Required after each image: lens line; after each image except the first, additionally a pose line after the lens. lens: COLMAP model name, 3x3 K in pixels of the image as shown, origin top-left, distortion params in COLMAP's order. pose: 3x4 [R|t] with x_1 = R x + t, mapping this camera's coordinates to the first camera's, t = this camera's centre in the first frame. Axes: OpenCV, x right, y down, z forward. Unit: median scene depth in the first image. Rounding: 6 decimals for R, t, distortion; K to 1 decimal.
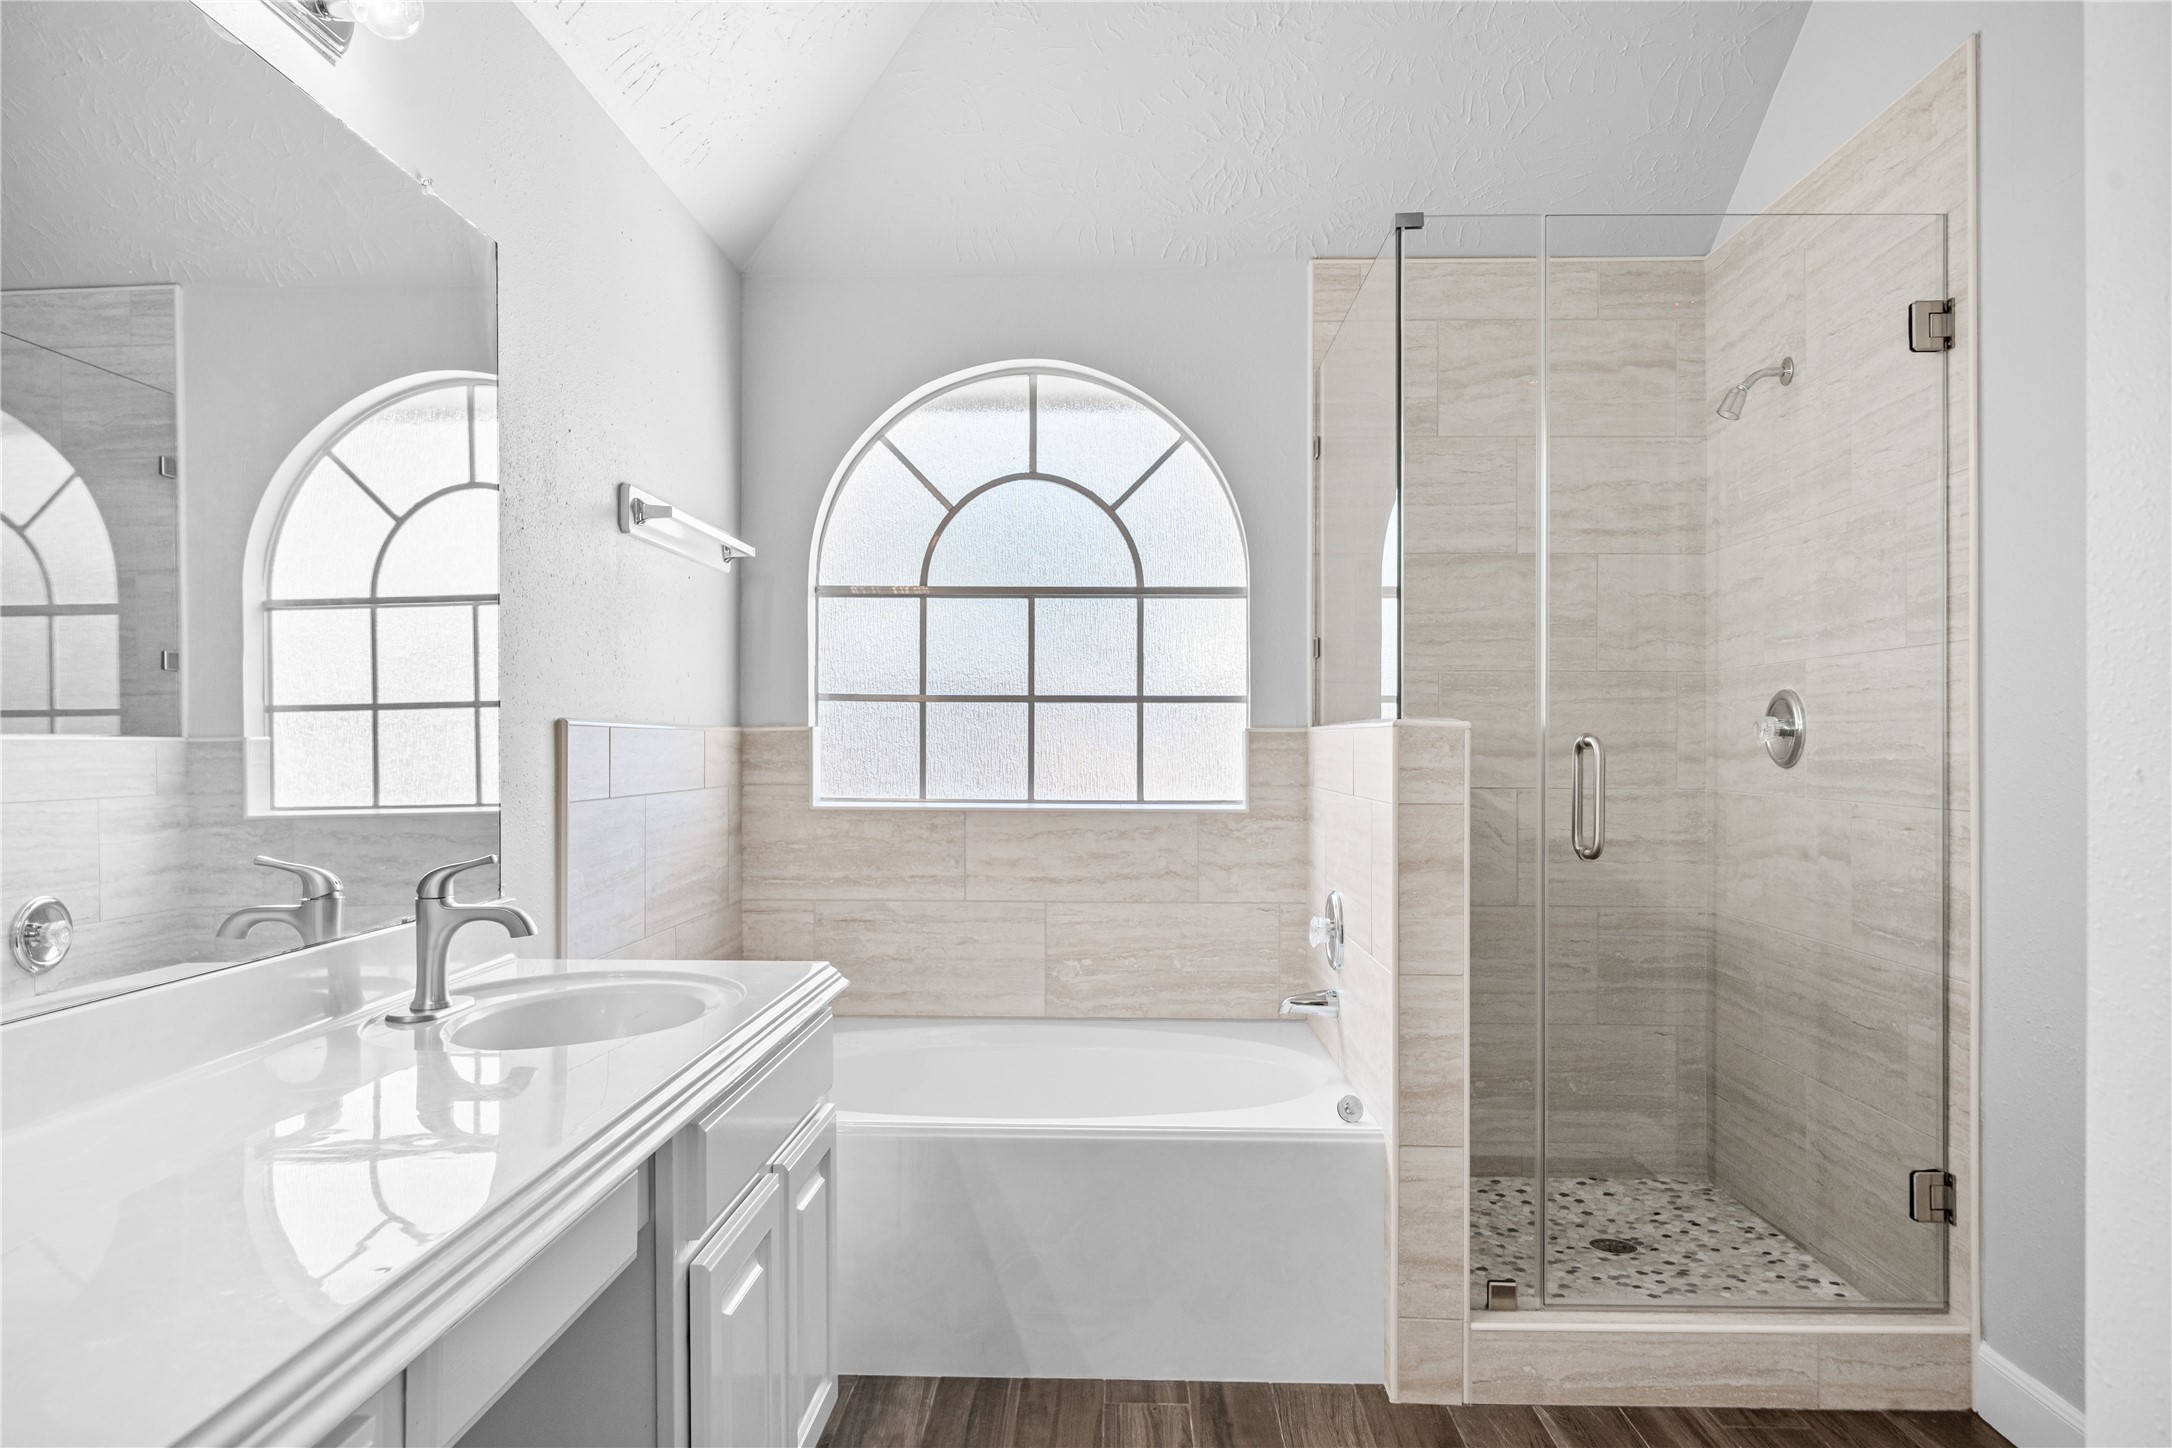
lens RADIAL K [[1389.7, 0, 1083.0], [0, 1389.7, 740.3], [0, 0, 1]] dist [0.007572, -0.000734]
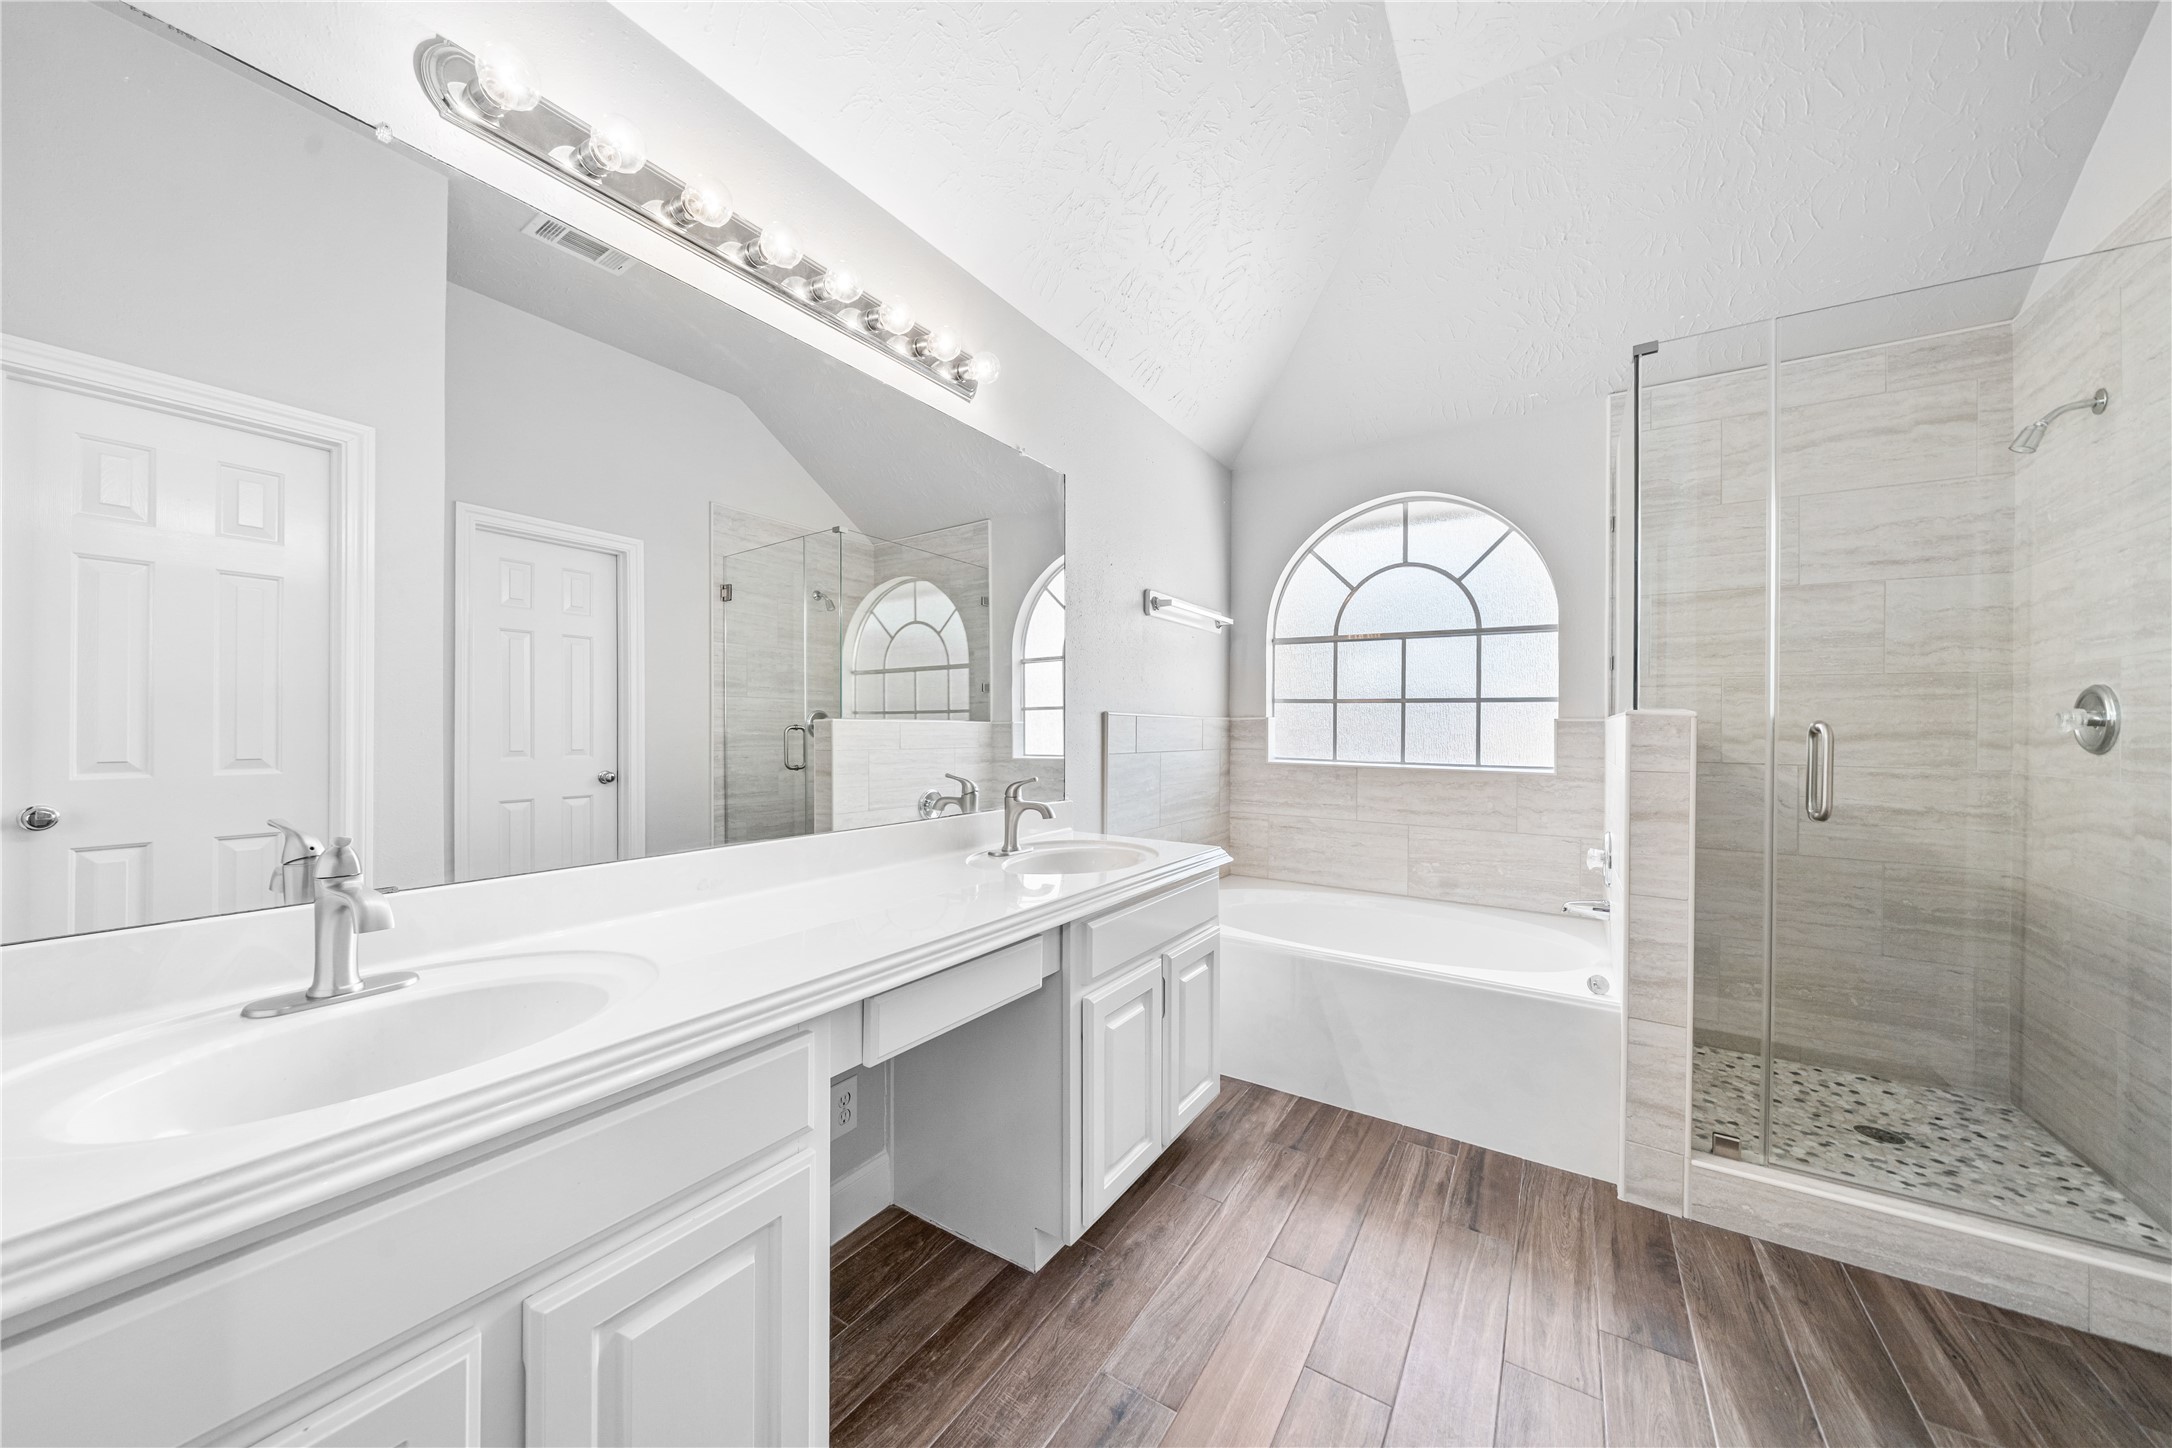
lens RADIAL K [[743.7, 0, 1085.9], [0, 743.7, 728.2], [0, 0, 1]] dist [-0.003278, 0.000355]
pose [[0.856932, 0.008726, -0.515356, 0.106829], [-0.008947, 0.999958, 0.002054, 0.004661], [0.515352, 0.002850, 0.856974, 0.063555]]
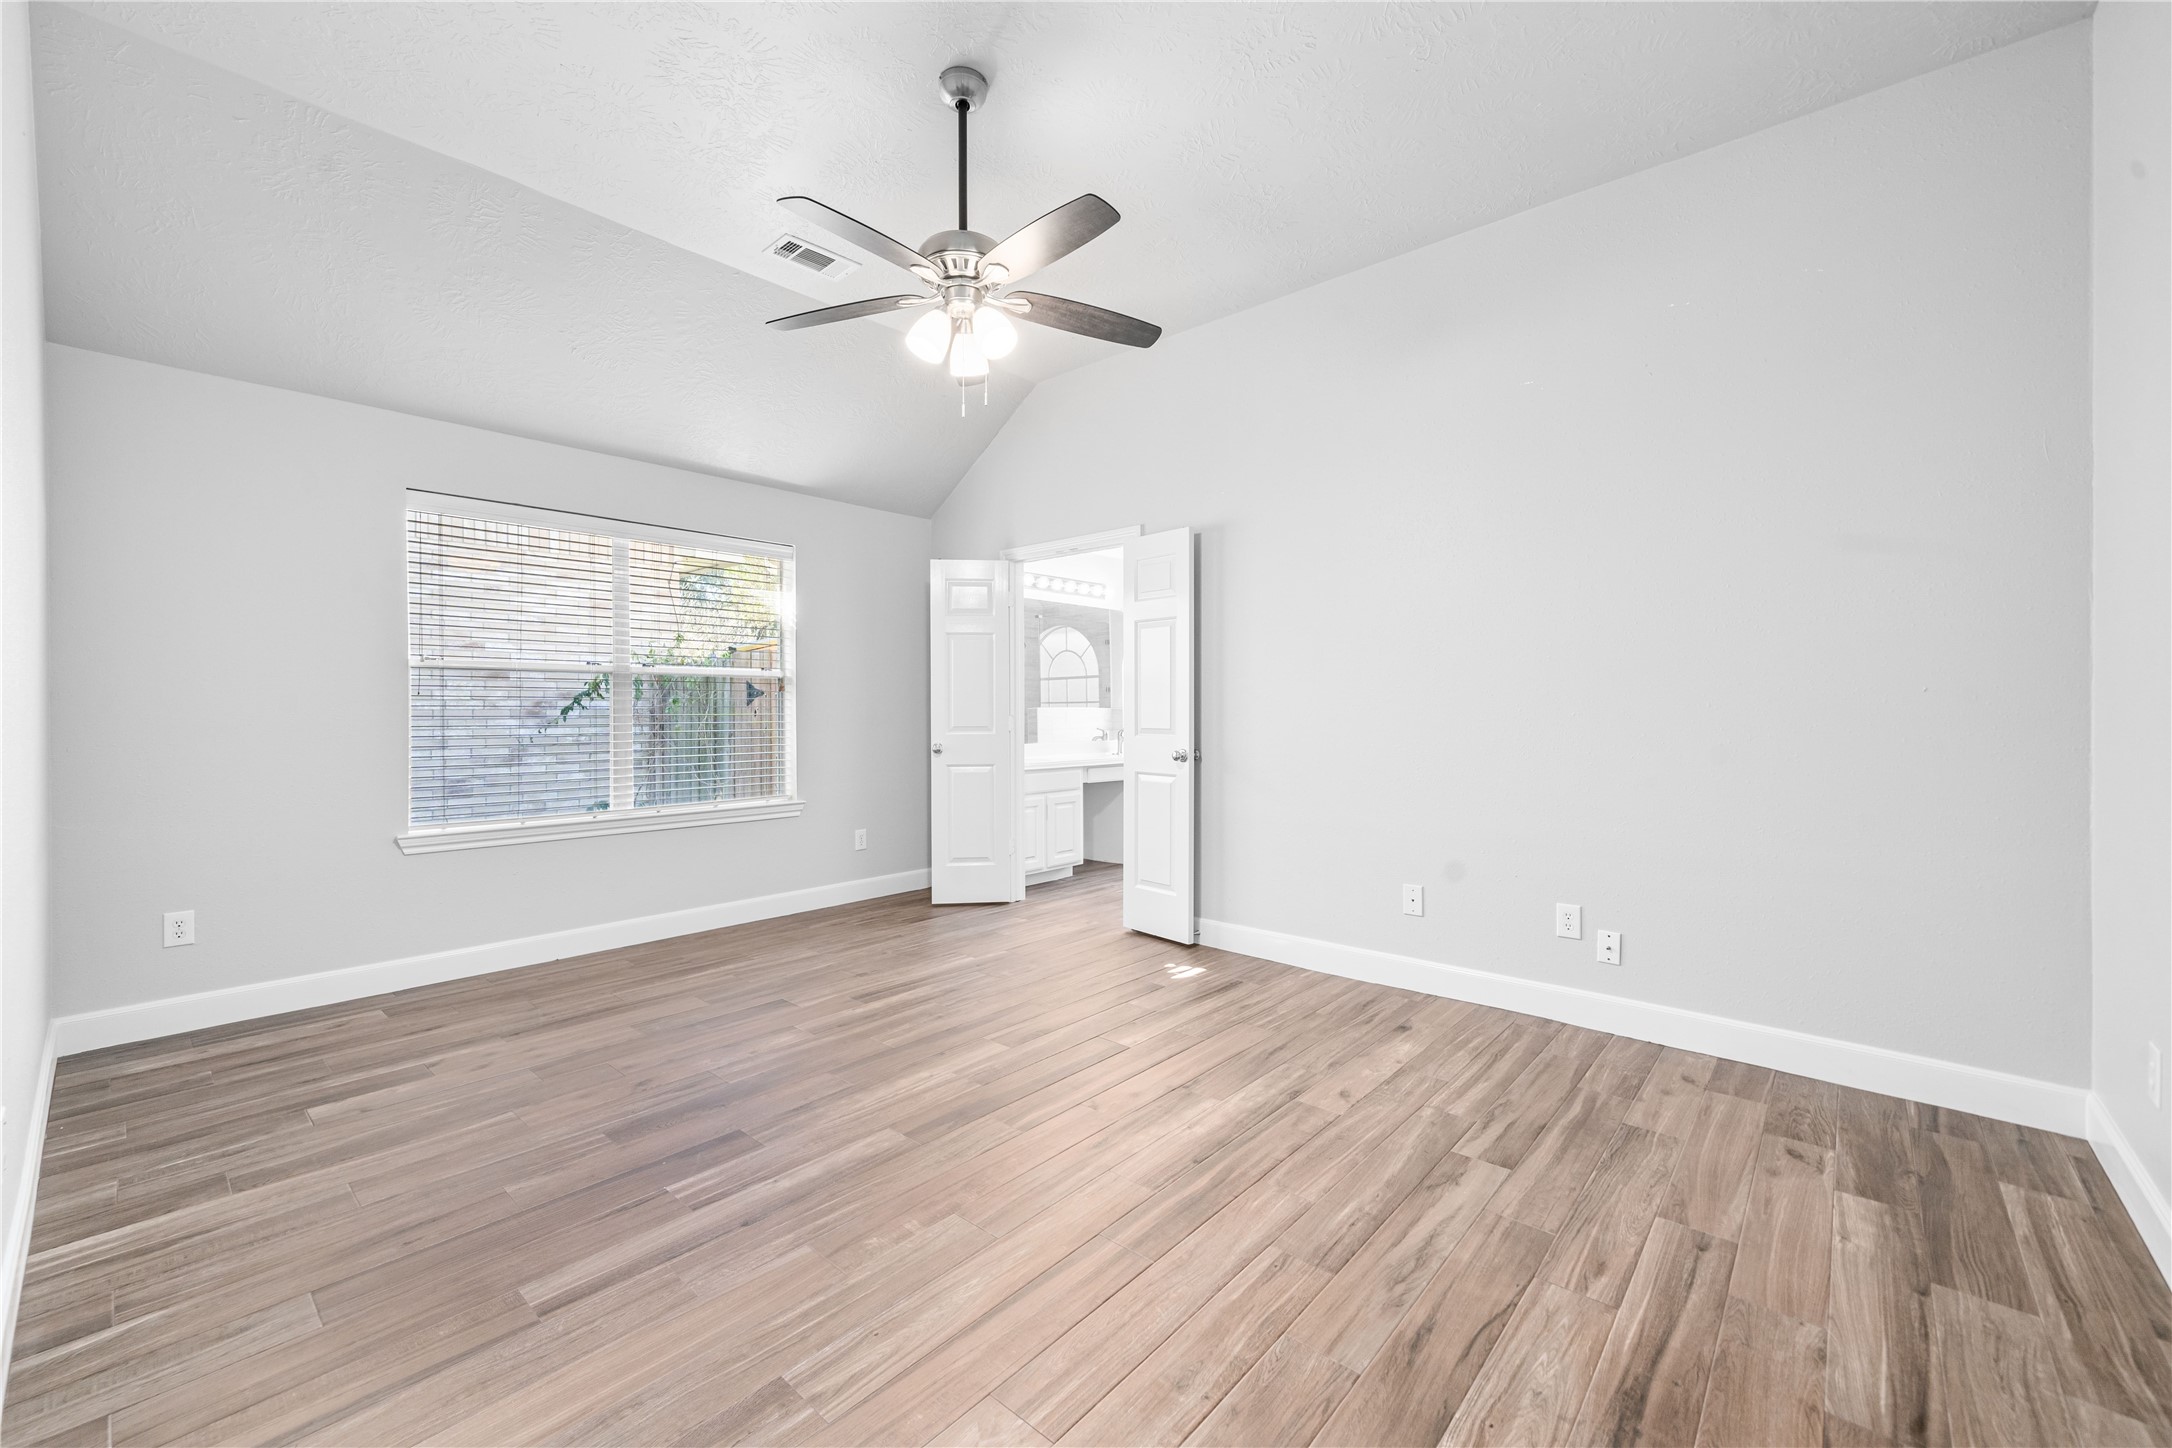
lens RADIAL K [[862.5, 0, 1084.2], [0, 862.5, 717.7], [0, 0, 1]] dist [0.001516, 0.000052]
pose [[0.768222, 0.003760, -0.640173, 0.967060], [0.001452, 0.999970, 0.007615, 0.006618], [0.640182, -0.006779, 0.768193, -1.047277]]
